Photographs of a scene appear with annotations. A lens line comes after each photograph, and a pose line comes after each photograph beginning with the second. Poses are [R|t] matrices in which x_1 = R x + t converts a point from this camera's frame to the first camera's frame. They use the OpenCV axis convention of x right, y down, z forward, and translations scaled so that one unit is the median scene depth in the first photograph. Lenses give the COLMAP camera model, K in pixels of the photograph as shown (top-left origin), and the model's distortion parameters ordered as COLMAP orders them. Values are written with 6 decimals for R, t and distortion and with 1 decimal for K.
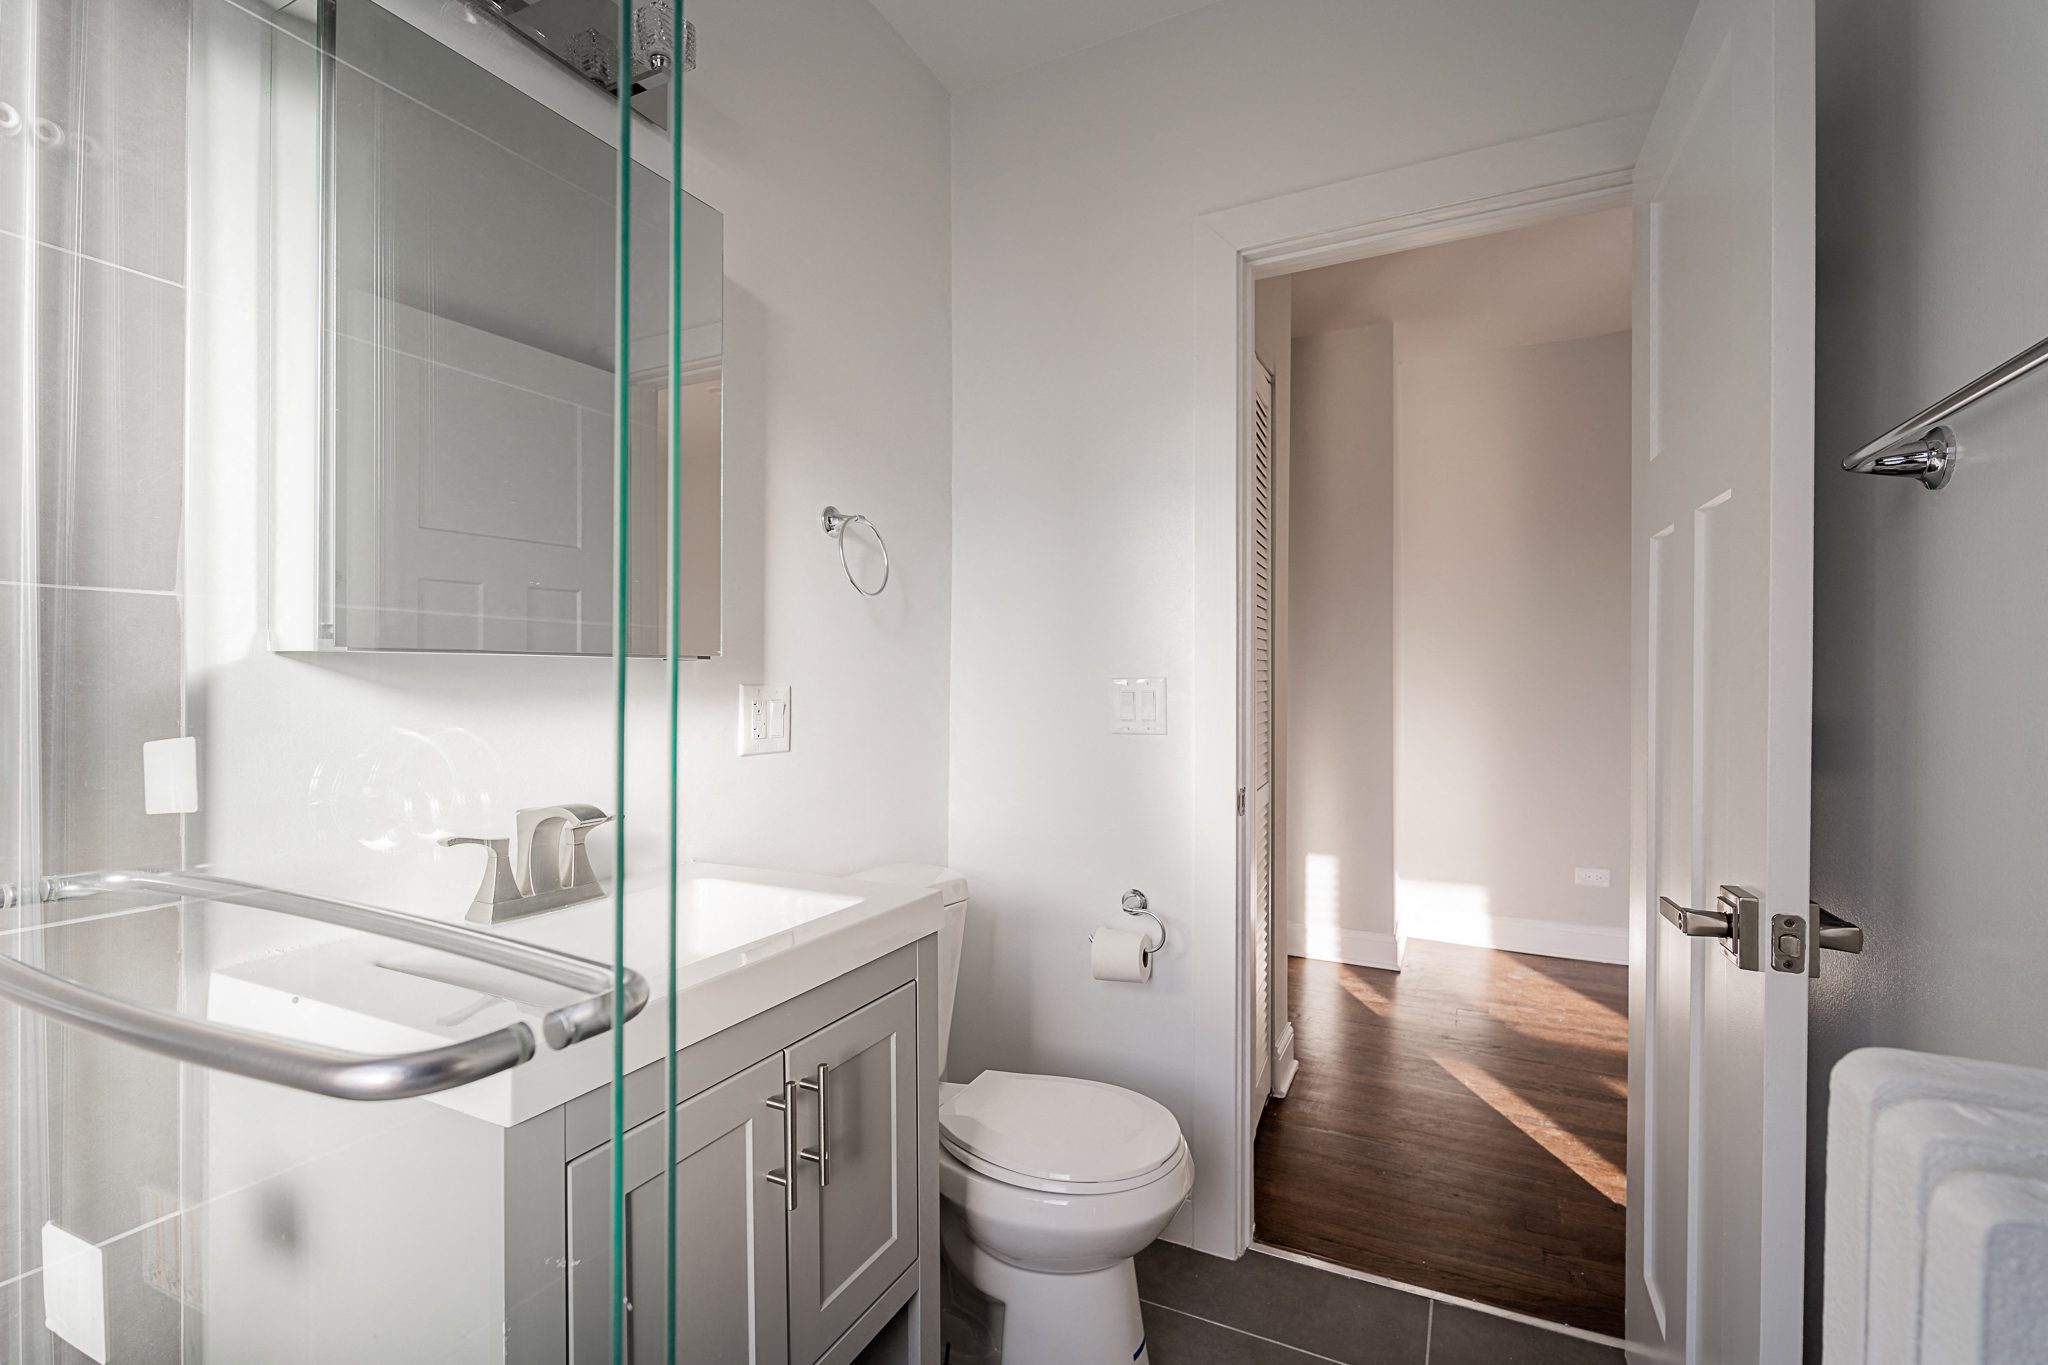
lens RADIAL K [[907.7, 0, 1024.2], [0, 907.7, 677.9], [0, 0, 1]] dist [-0.003729, -0.001275]
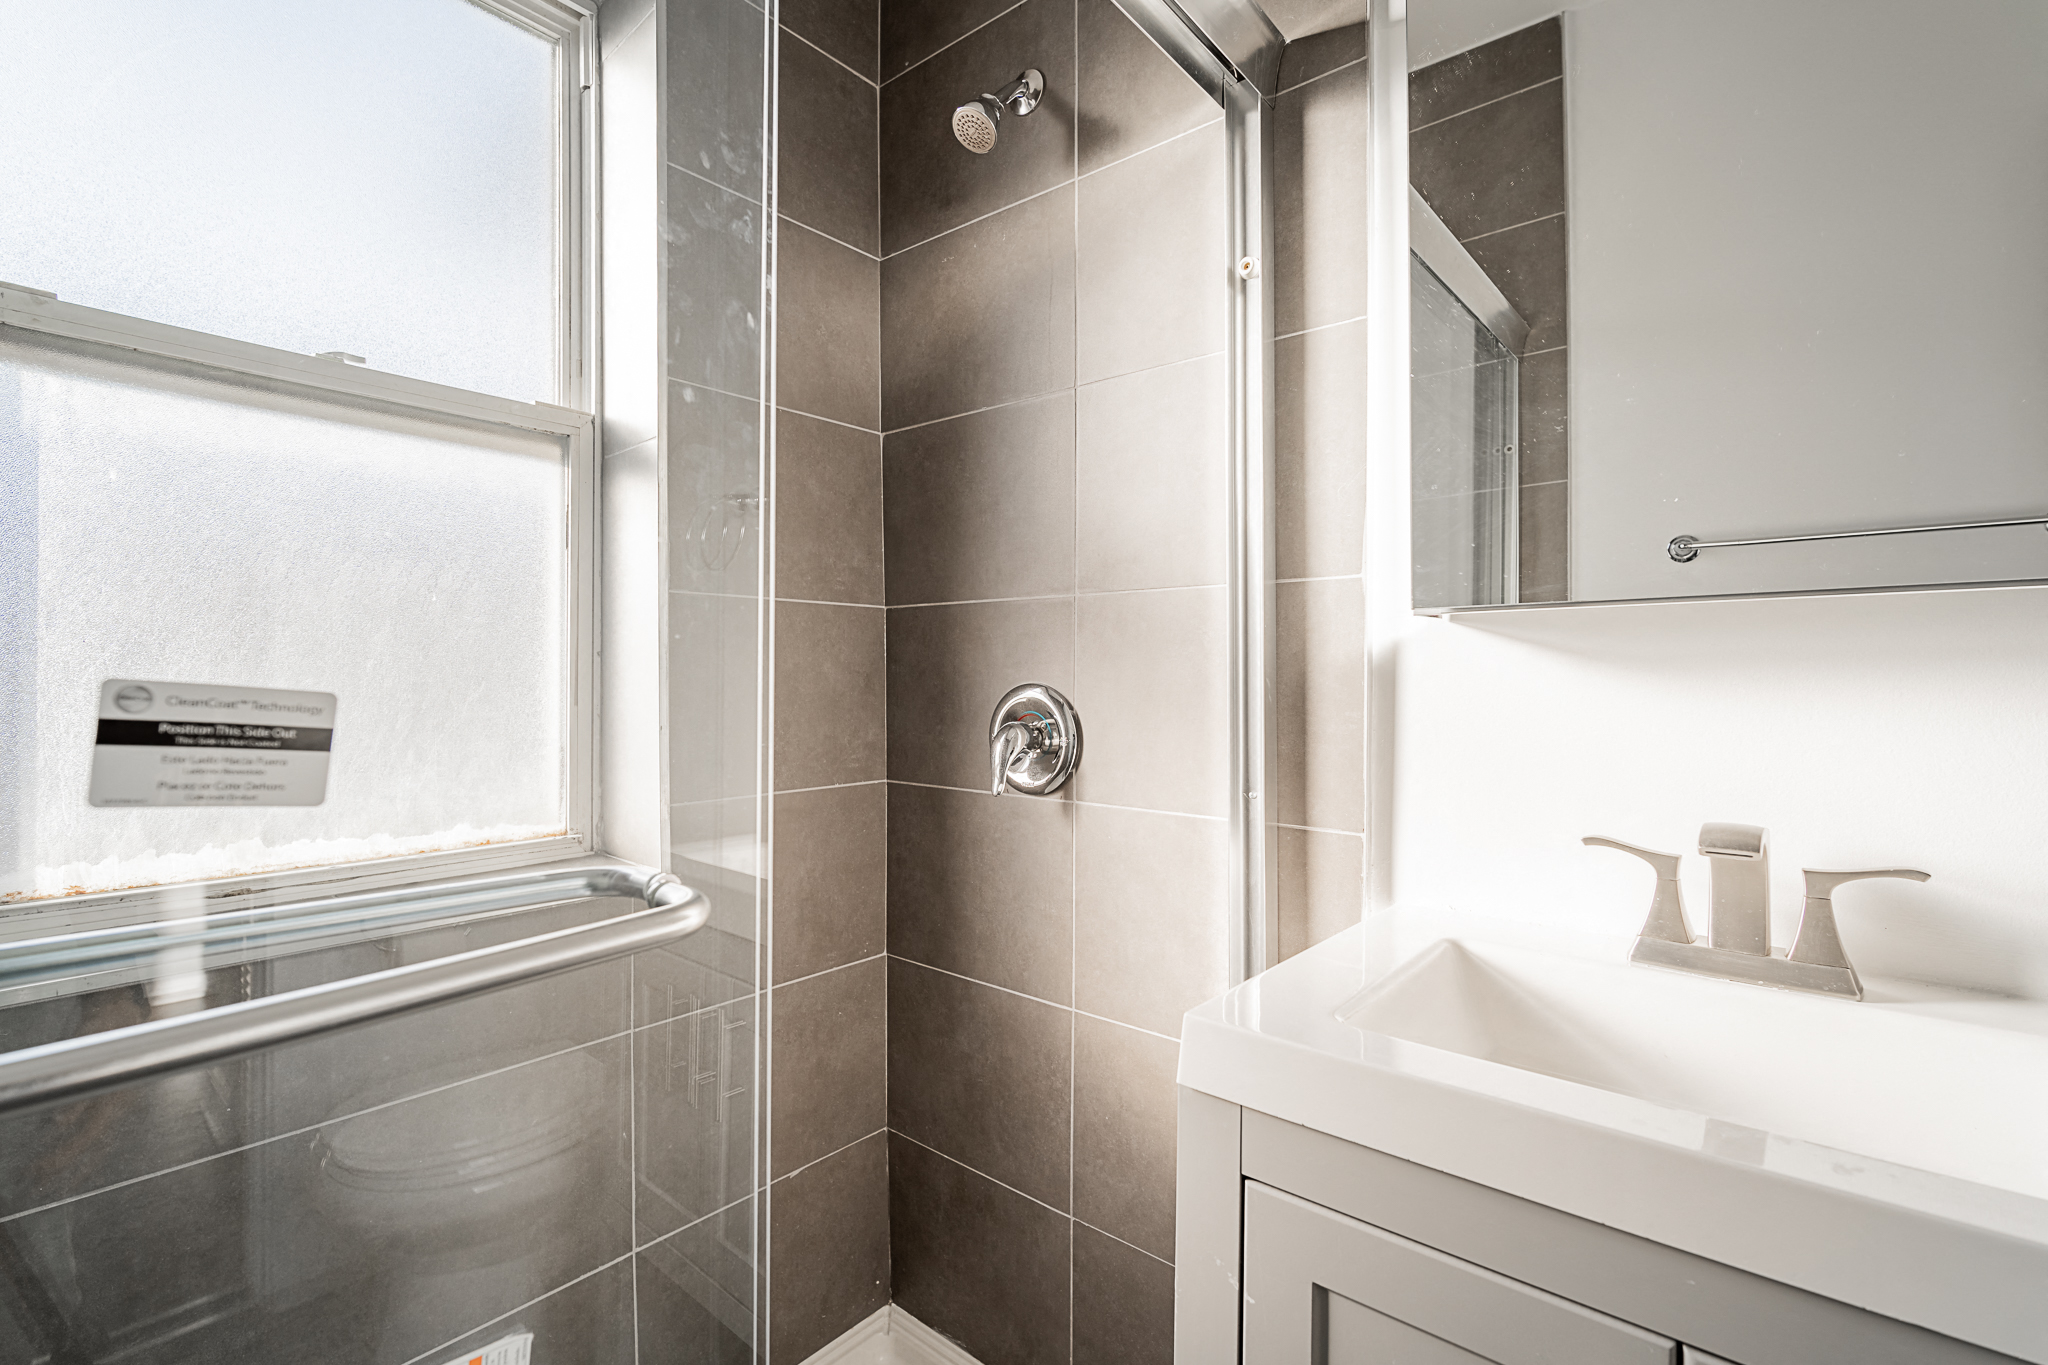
lens RADIAL K [[907.7, 0, 1005.9], [0, 907.7, 681.3], [0, 0, 1]] dist [-0.003729, -0.001275]
pose [[-0.235530, -0.002793, -0.971863, 0.289443], [-0.004835, 0.999987, -0.001702, 0.043562], [0.971855, 0.004298, -0.235540, 0.704333]]
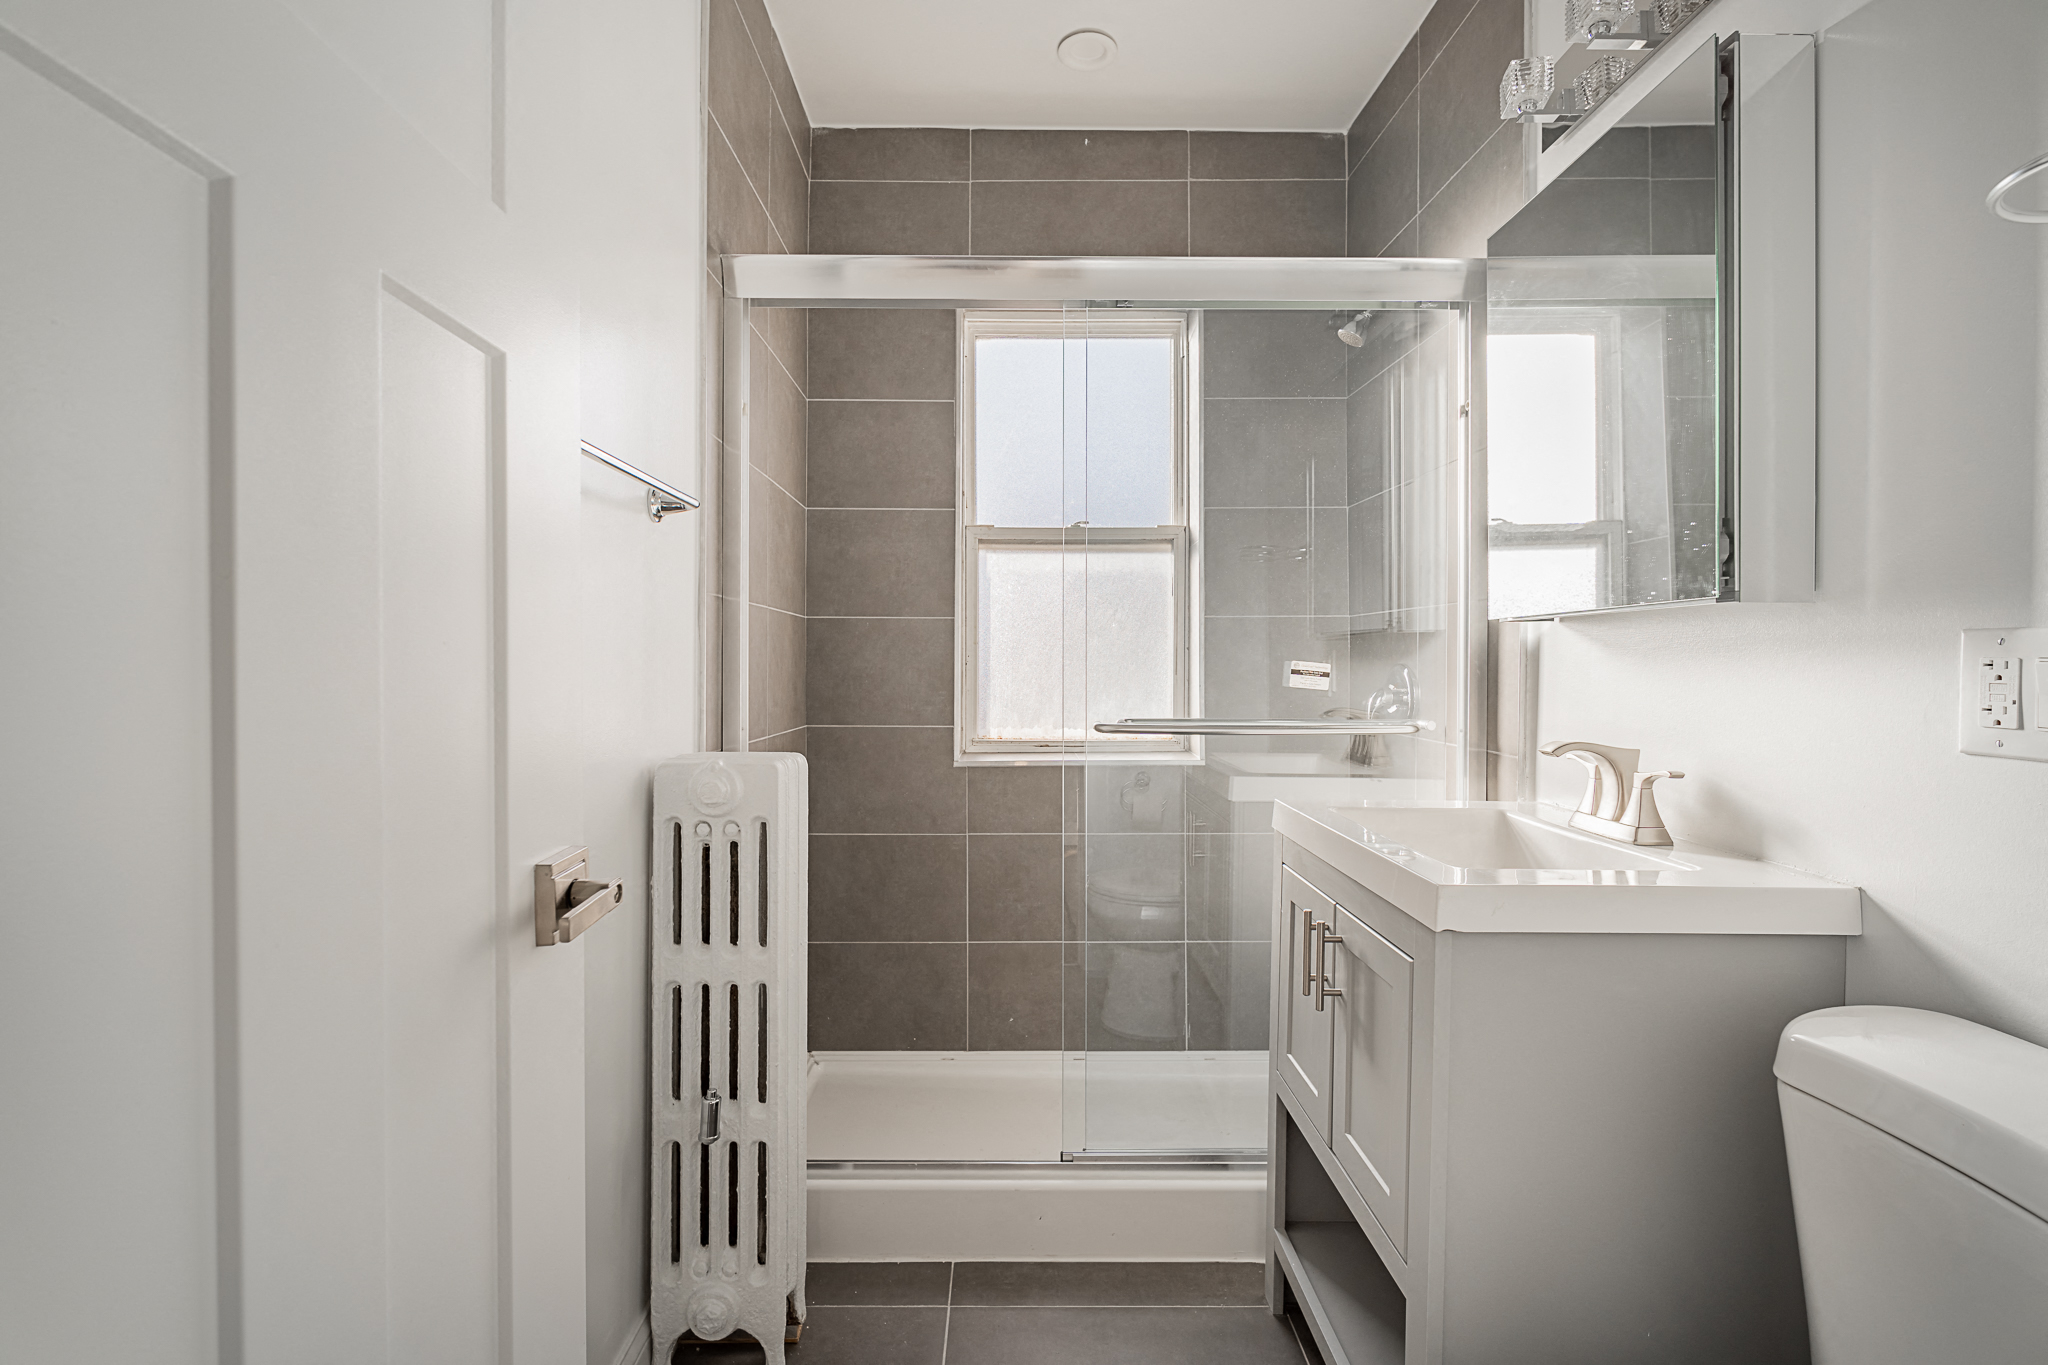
lens RADIAL K [[907.7, 0, 1020.9], [0, 907.7, 672.6], [0, 0, 1]] dist [-0.003729, -0.001275]
pose [[-0.891864, -0.000087, -0.452303, 0.739029], [-0.004133, 0.999960, 0.007957, 0.054086], [0.452285, 0.008966, -0.891829, 1.920186]]
